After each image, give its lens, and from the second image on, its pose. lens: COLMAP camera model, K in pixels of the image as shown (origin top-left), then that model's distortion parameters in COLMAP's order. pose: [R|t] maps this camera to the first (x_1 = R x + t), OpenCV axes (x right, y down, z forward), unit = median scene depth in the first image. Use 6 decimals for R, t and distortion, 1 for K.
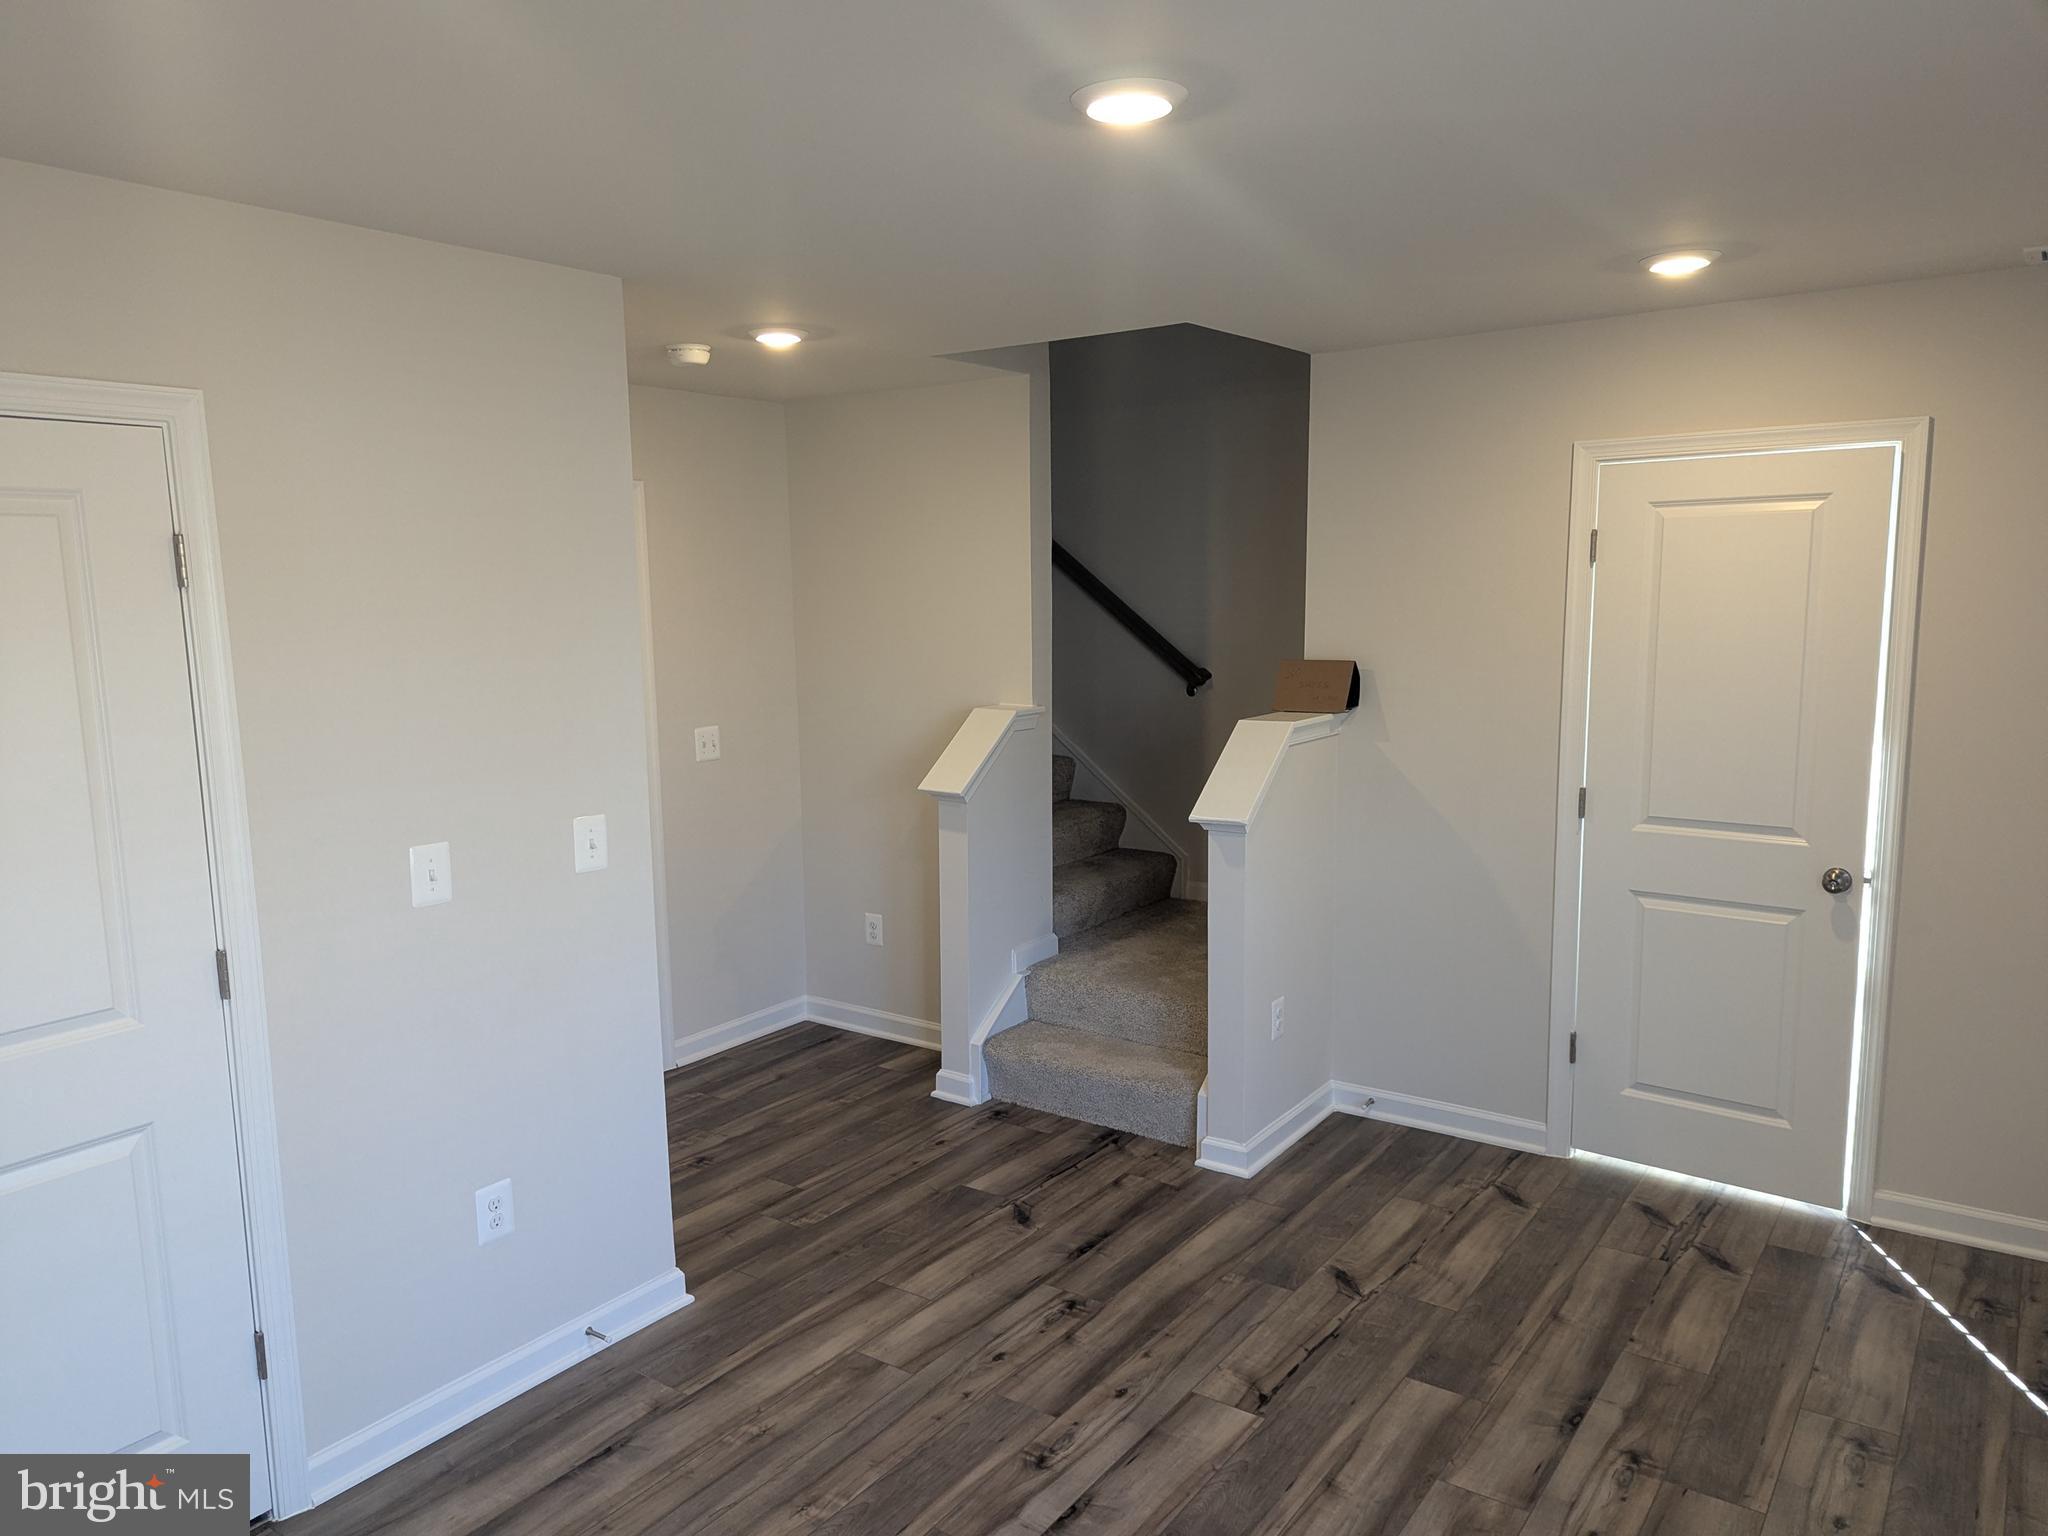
lens RADIAL K [[1431.2, 0, 1014.7], [0, 1431.2, 784.5], [0, 0, 1]] dist [0.054187, -0.043681]
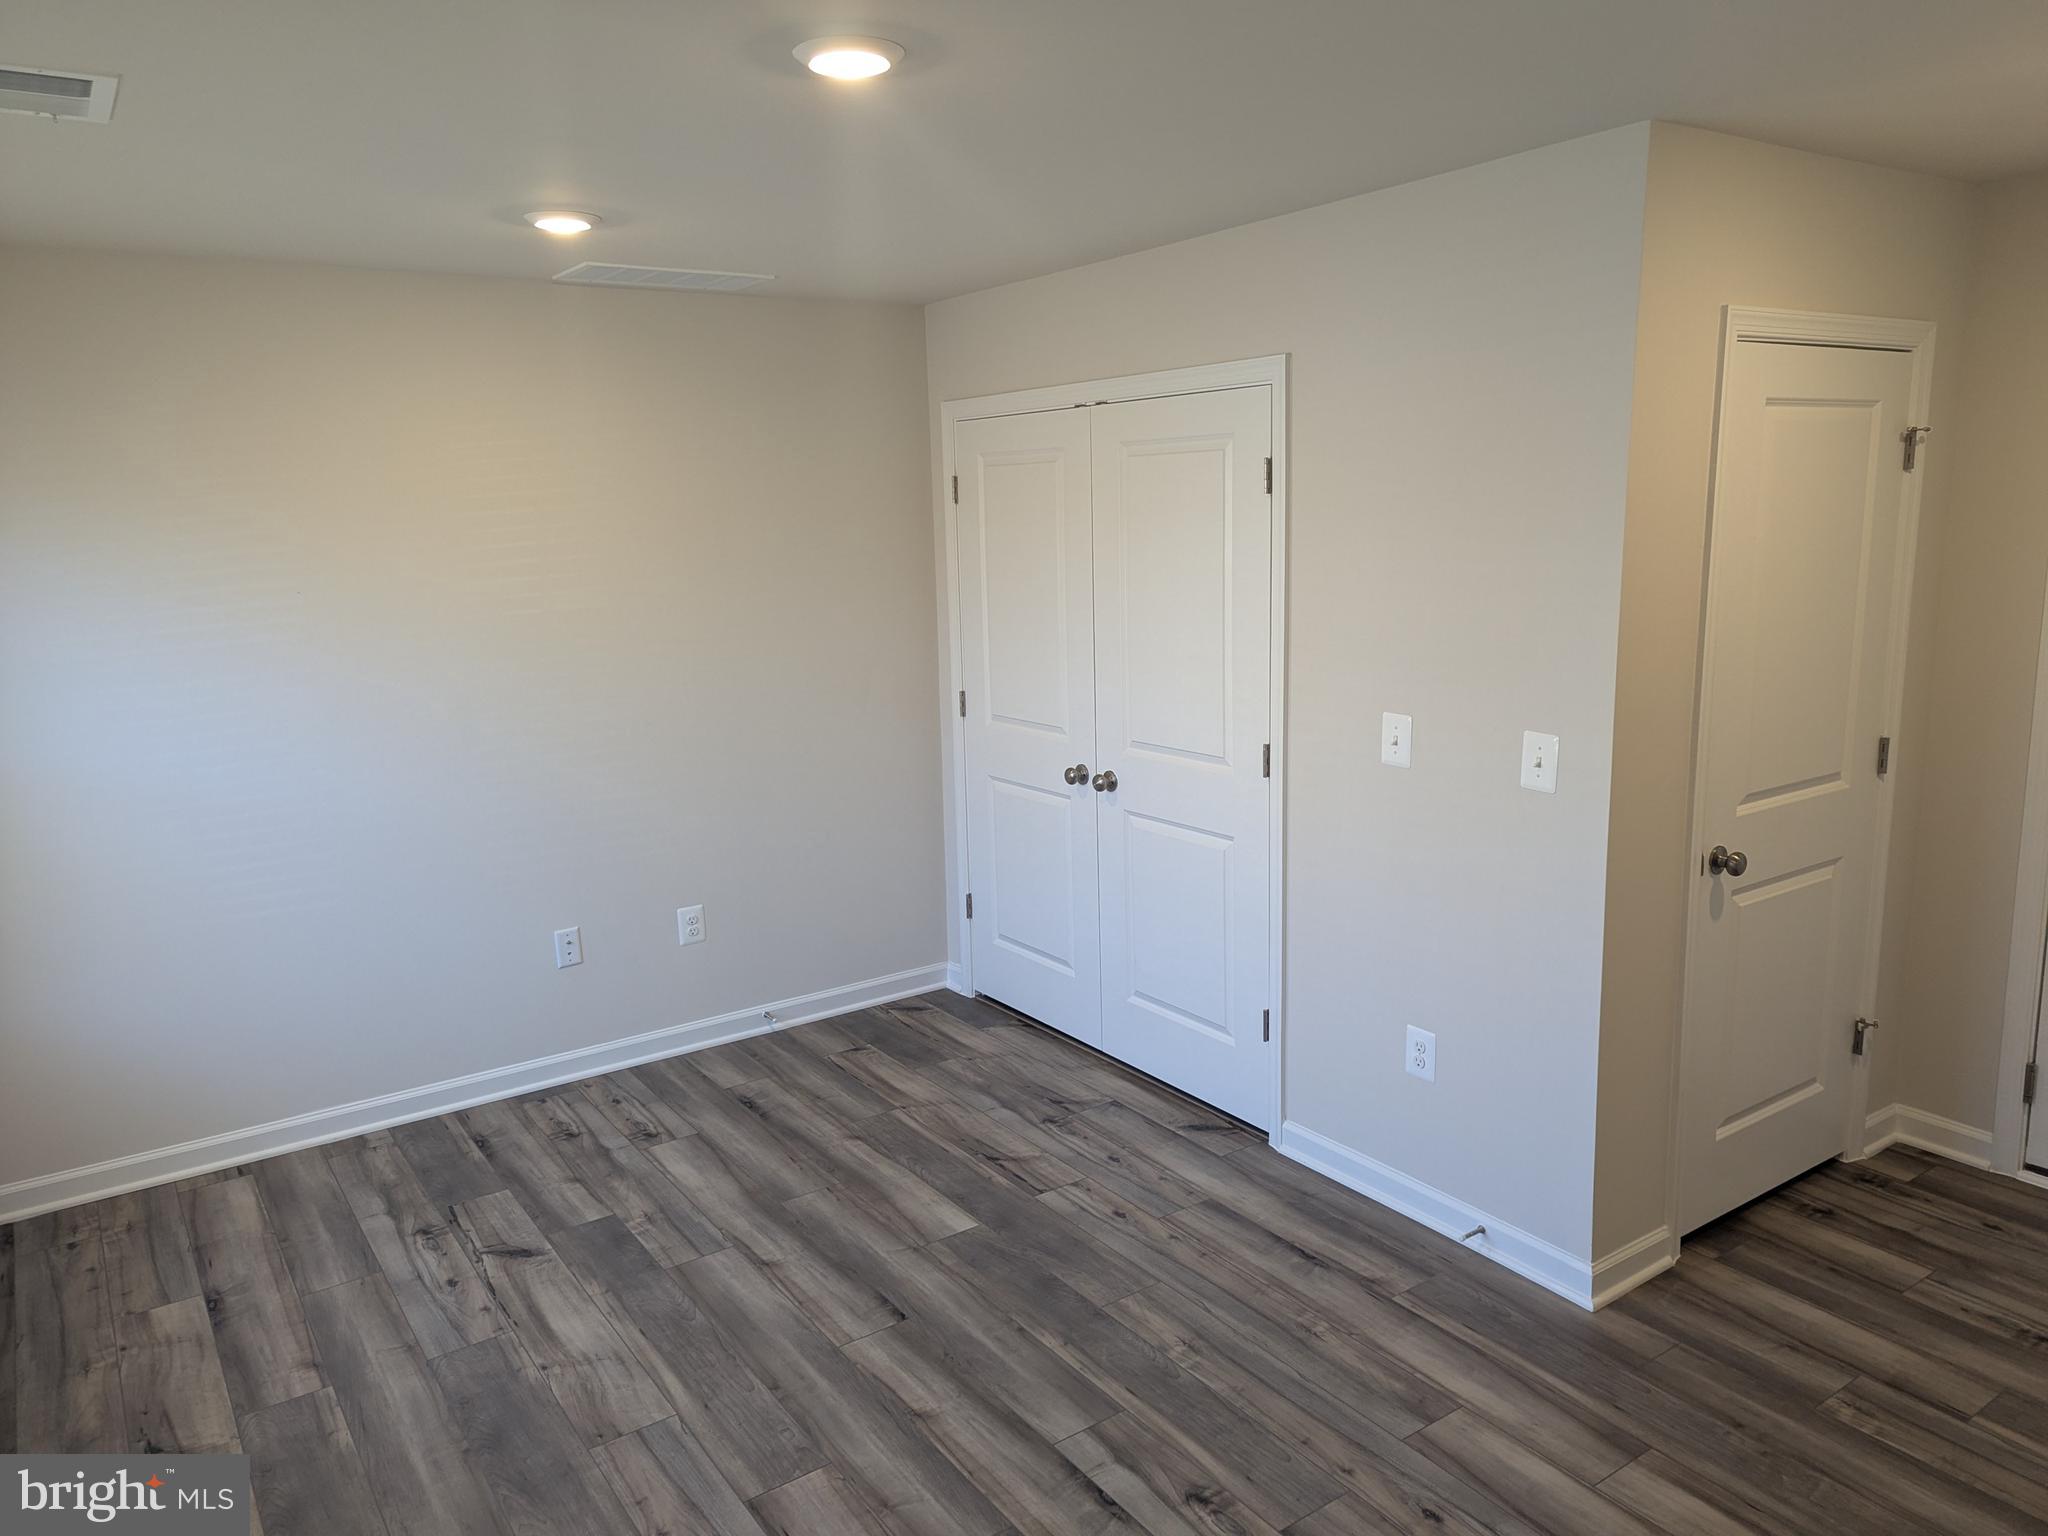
lens RADIAL K [[1431.2, 0, 1020.6], [0, 1431.2, 766.1], [0, 0, 1]] dist [0.054187, -0.043681]
pose [[-0.334122, 0.198677, -0.921352, 0.718946], [-0.104584, 0.963680, 0.245731, -0.159061], [0.936710, 0.178463, -0.301208, 0.991850]]
